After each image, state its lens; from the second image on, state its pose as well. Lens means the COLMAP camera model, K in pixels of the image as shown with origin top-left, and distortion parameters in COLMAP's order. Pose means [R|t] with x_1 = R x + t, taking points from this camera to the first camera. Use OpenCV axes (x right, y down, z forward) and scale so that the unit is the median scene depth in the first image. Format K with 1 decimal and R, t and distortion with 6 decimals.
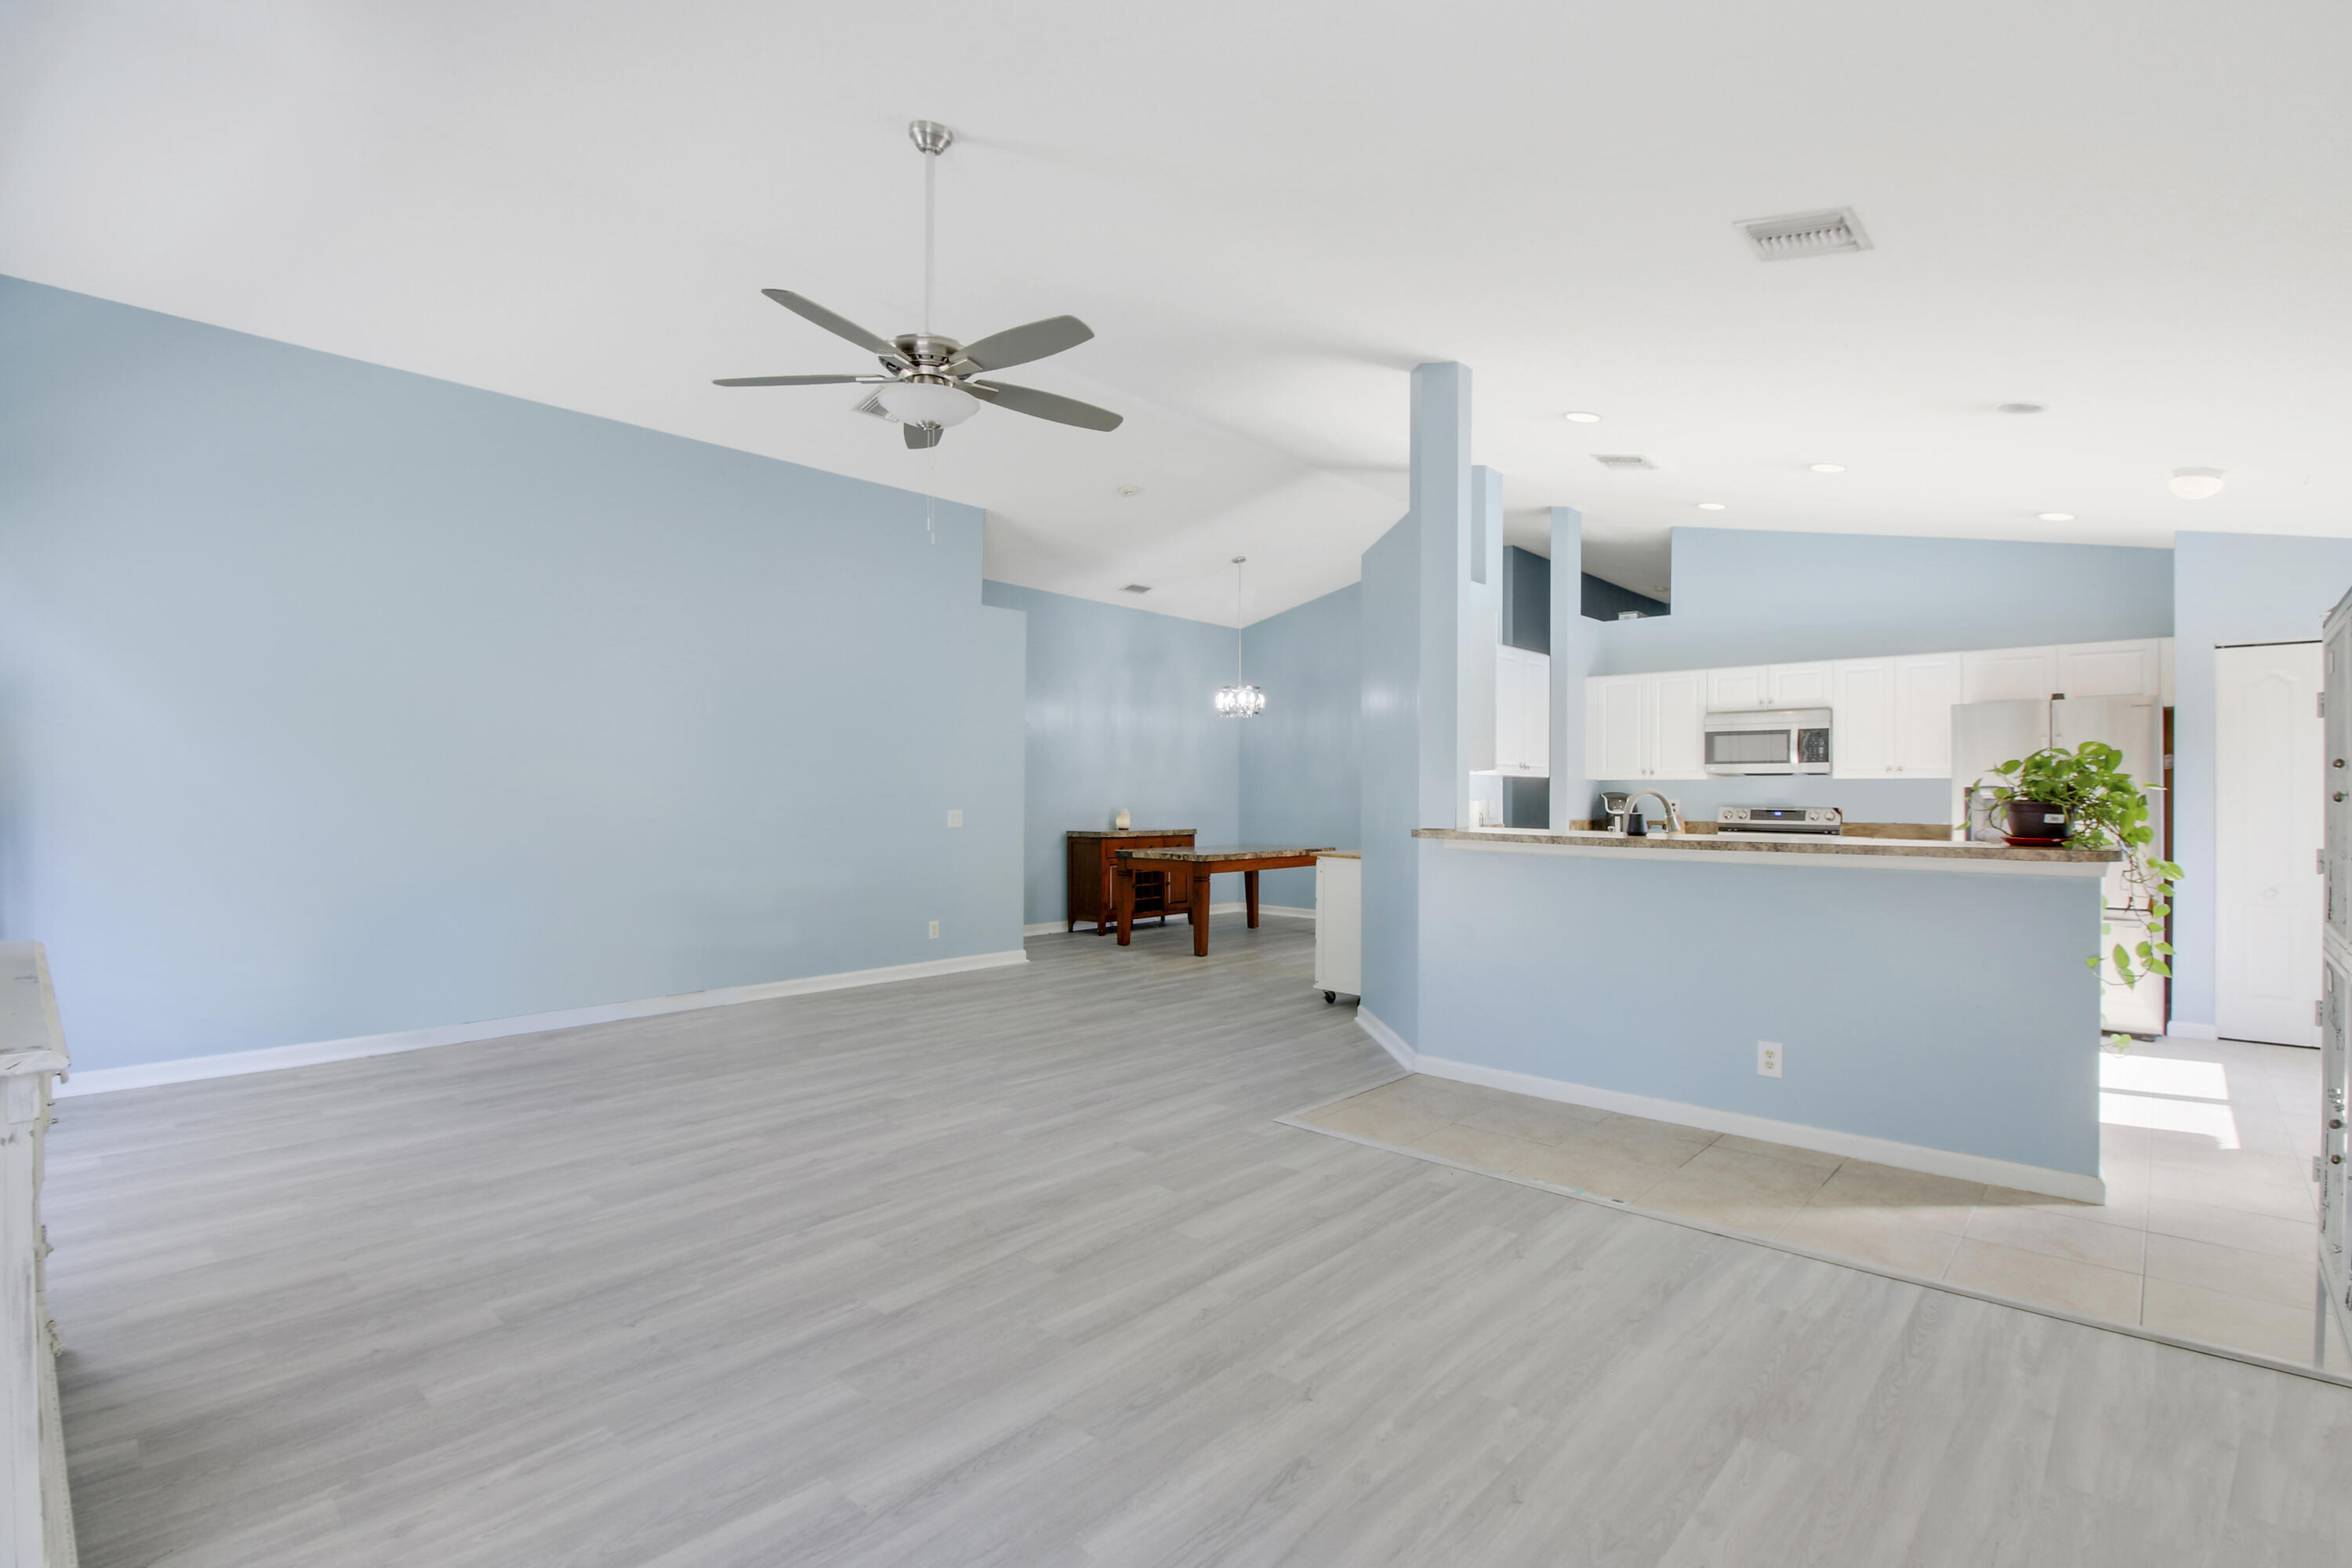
lens RADIAL K [[1093.0, 0, 1176.0], [0, 1093.0, 784.0], [0, 0, 1]] dist [0.000348, -0.012796]
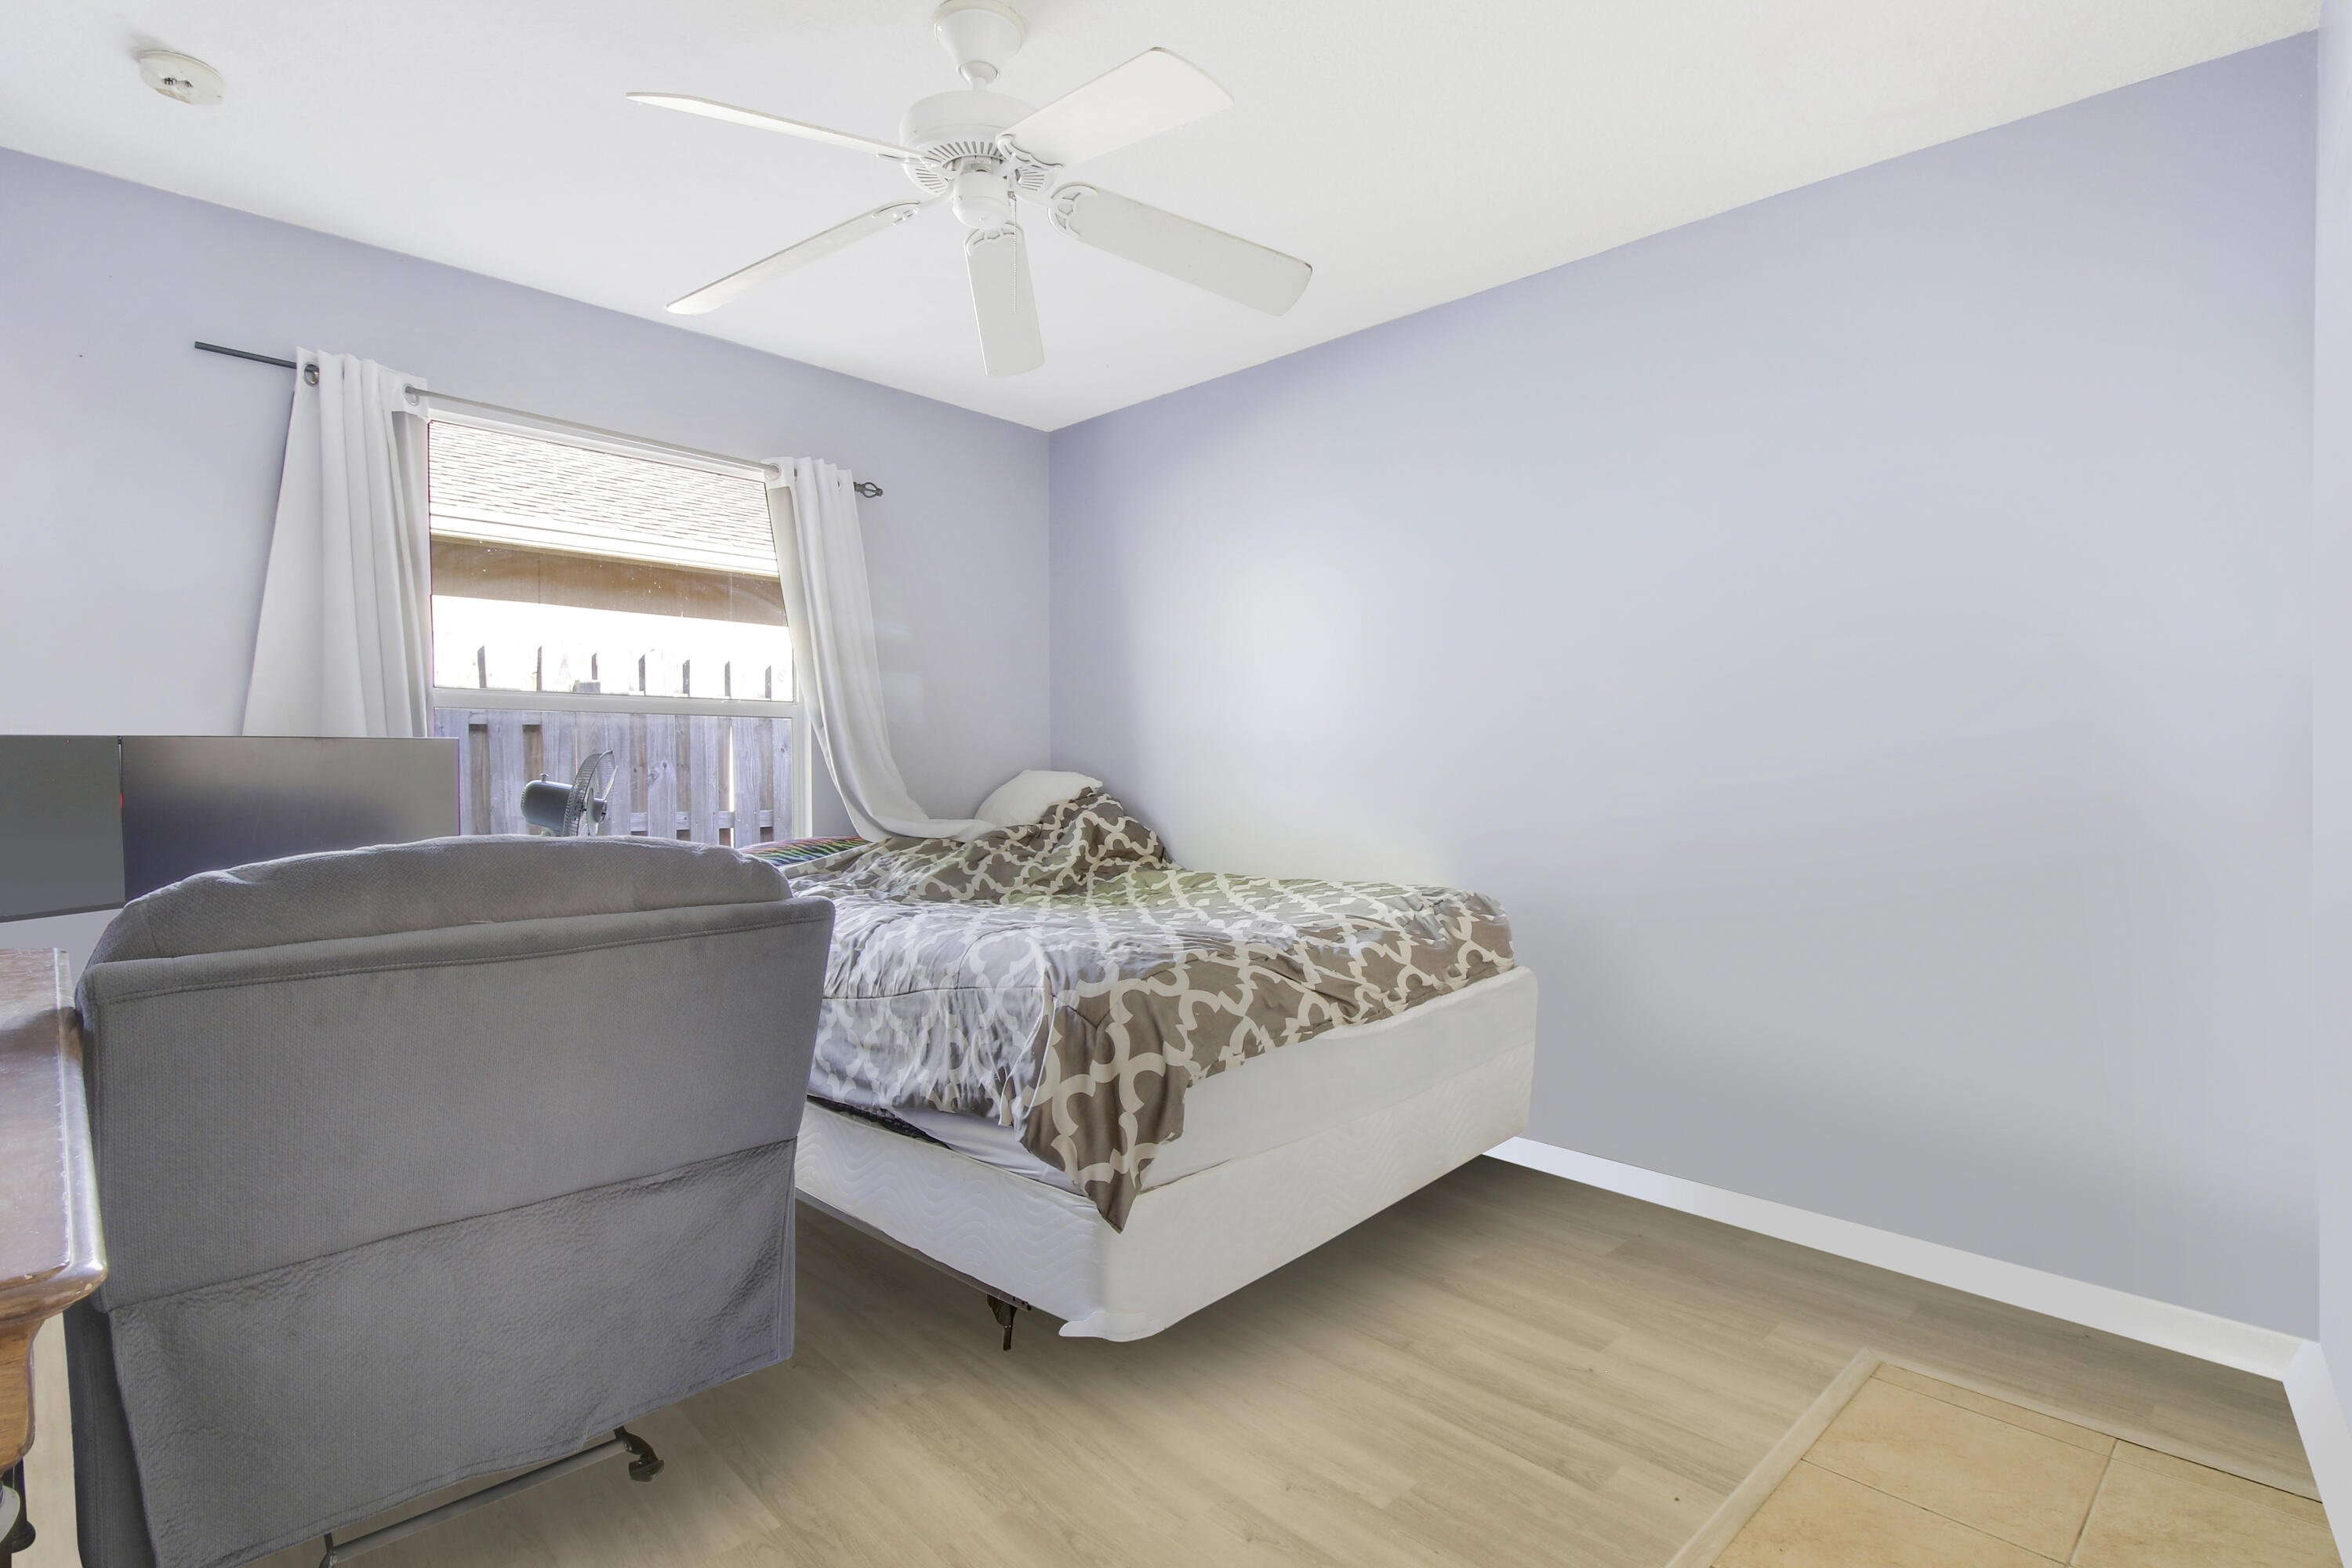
lens RADIAL K [[1113.4, 0, 1176.0], [0, 1113.4, 784.0], [0, 0, 1]] dist [0.001011, -0.013652]
pose [[-0.091961, 0.005803, -0.995746, 0.900845], [0.019176, 0.999808, 0.004056, 0.008234], [0.995578, -0.018722, -0.092054, 0.919125]]
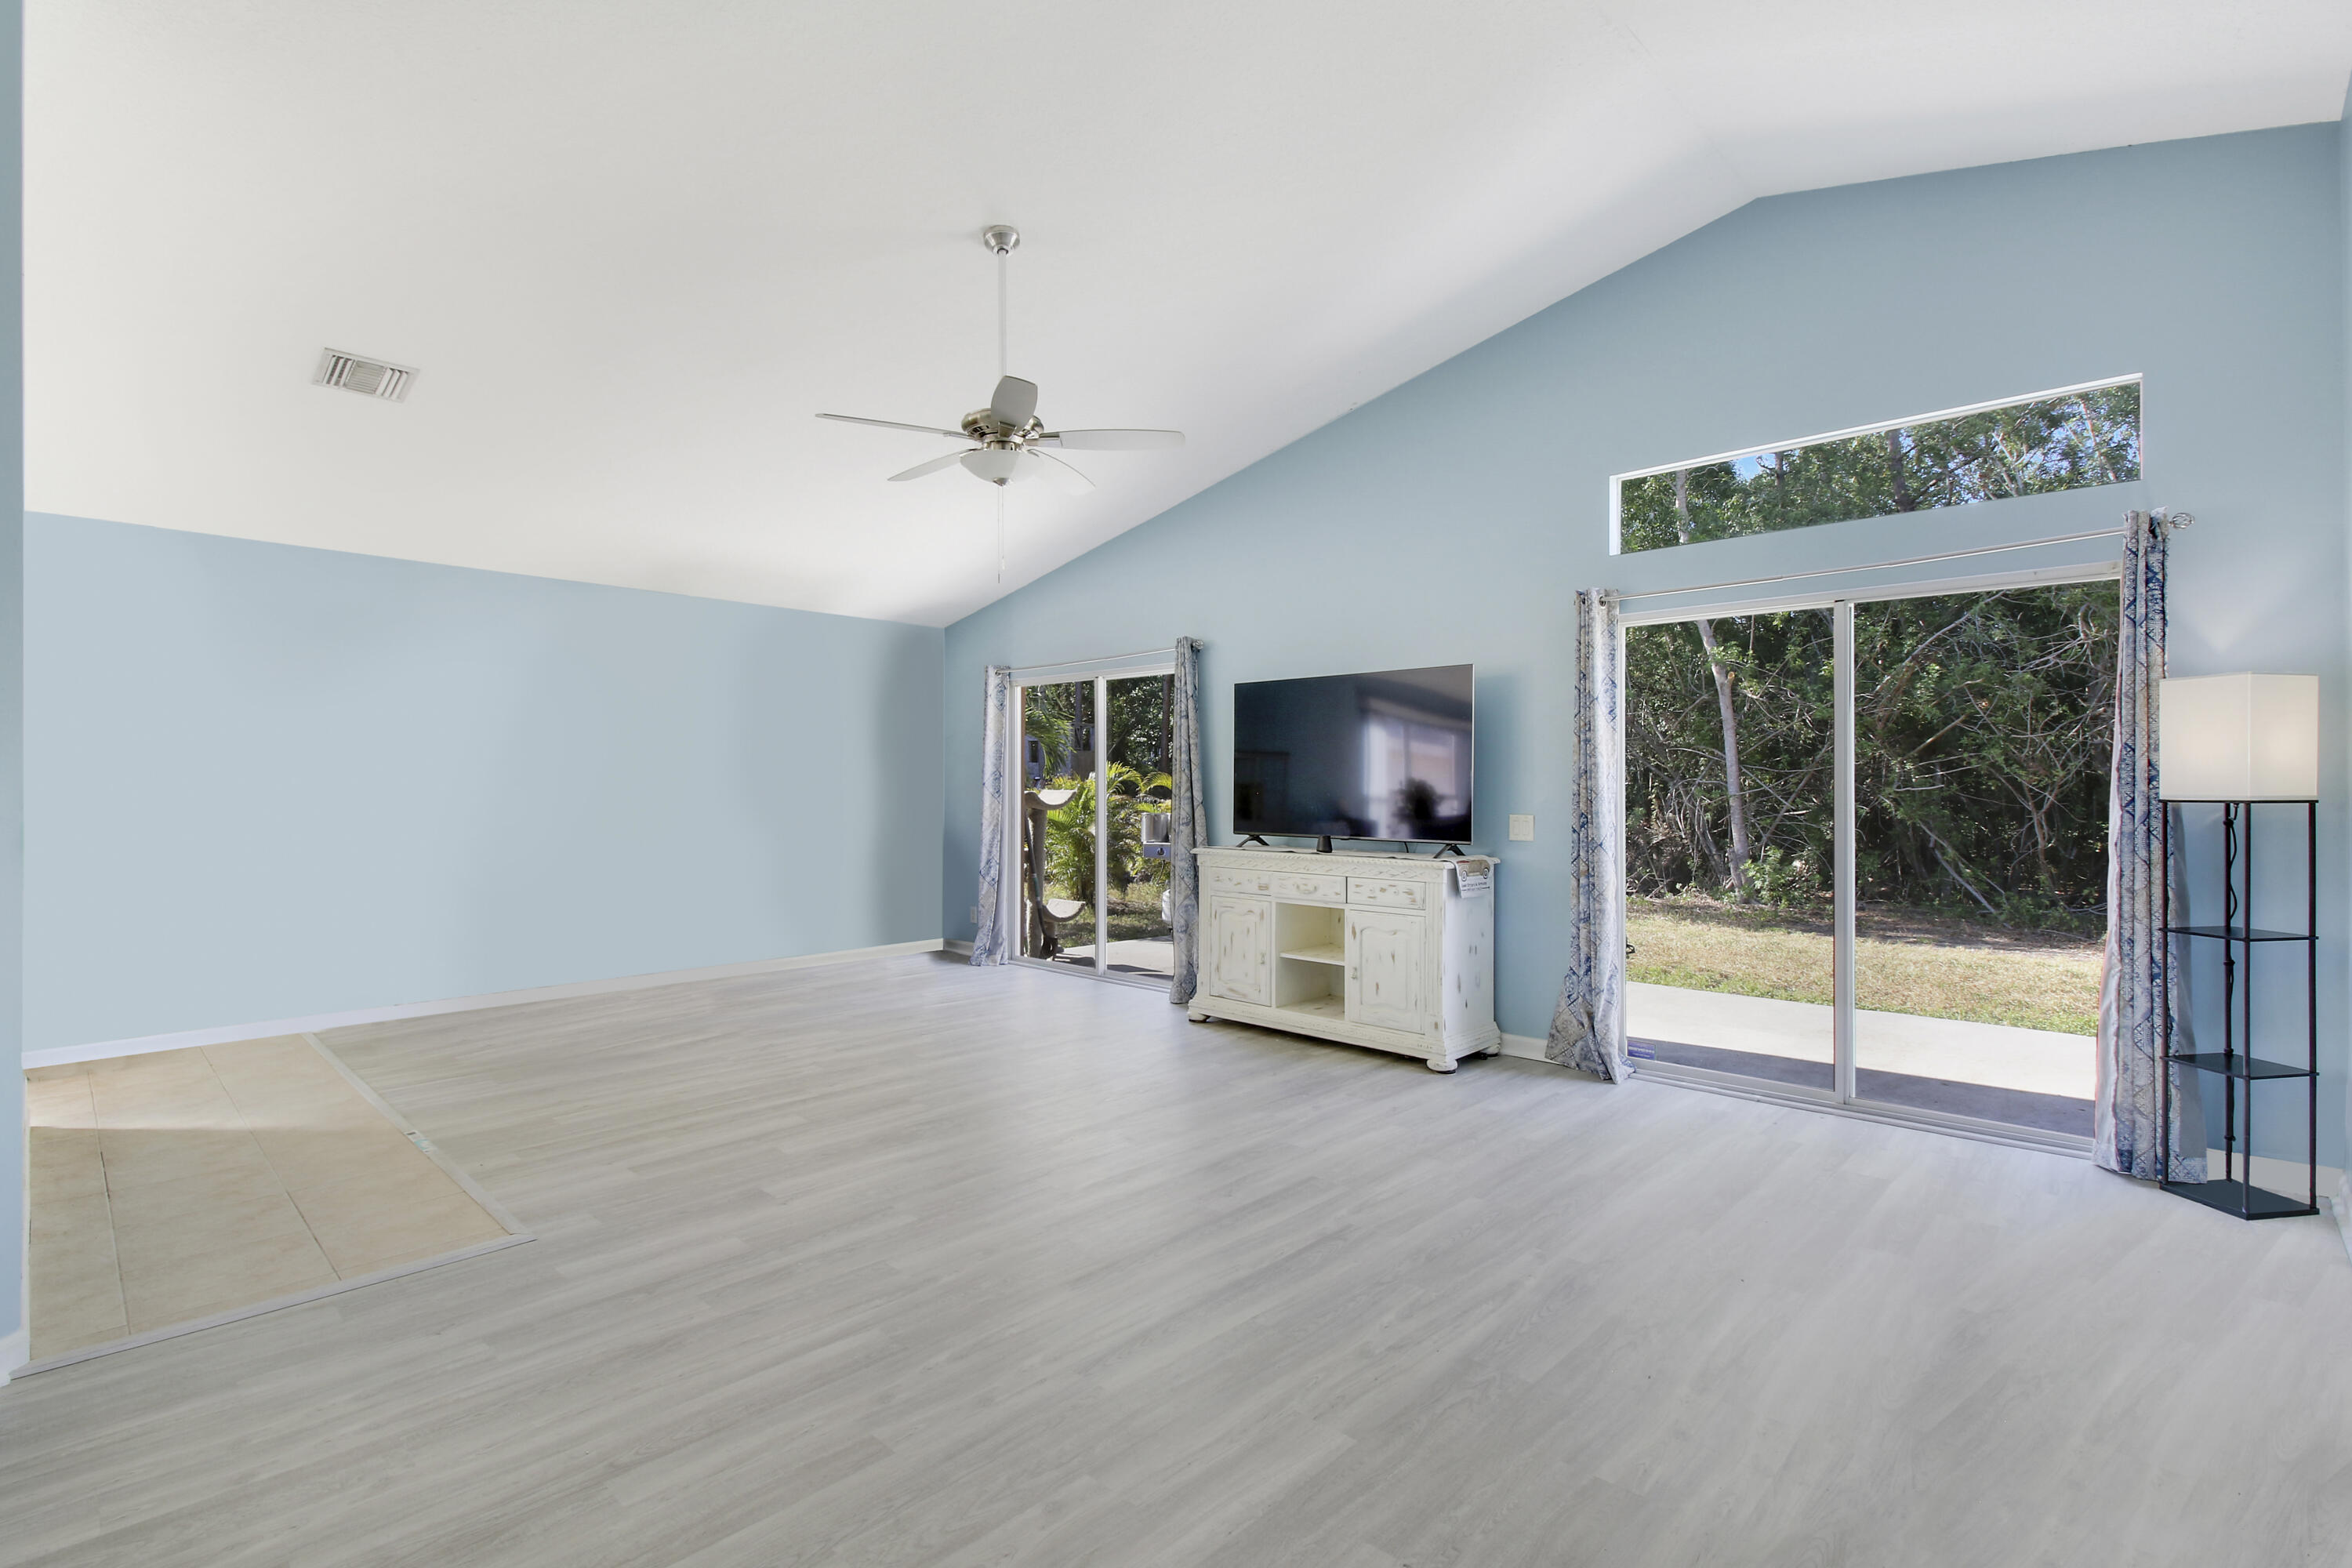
lens RADIAL K [[1093.0, 0, 1176.0], [0, 1093.0, 784.0], [0, 0, 1]] dist [0.000348, -0.012796]
pose [[-0.999792, -0.005323, 0.019704, -0.450596], [-0.005483, 0.999953, -0.008055, 0.014767], [-0.019660, -0.008162, -0.999773, 2.233852]]
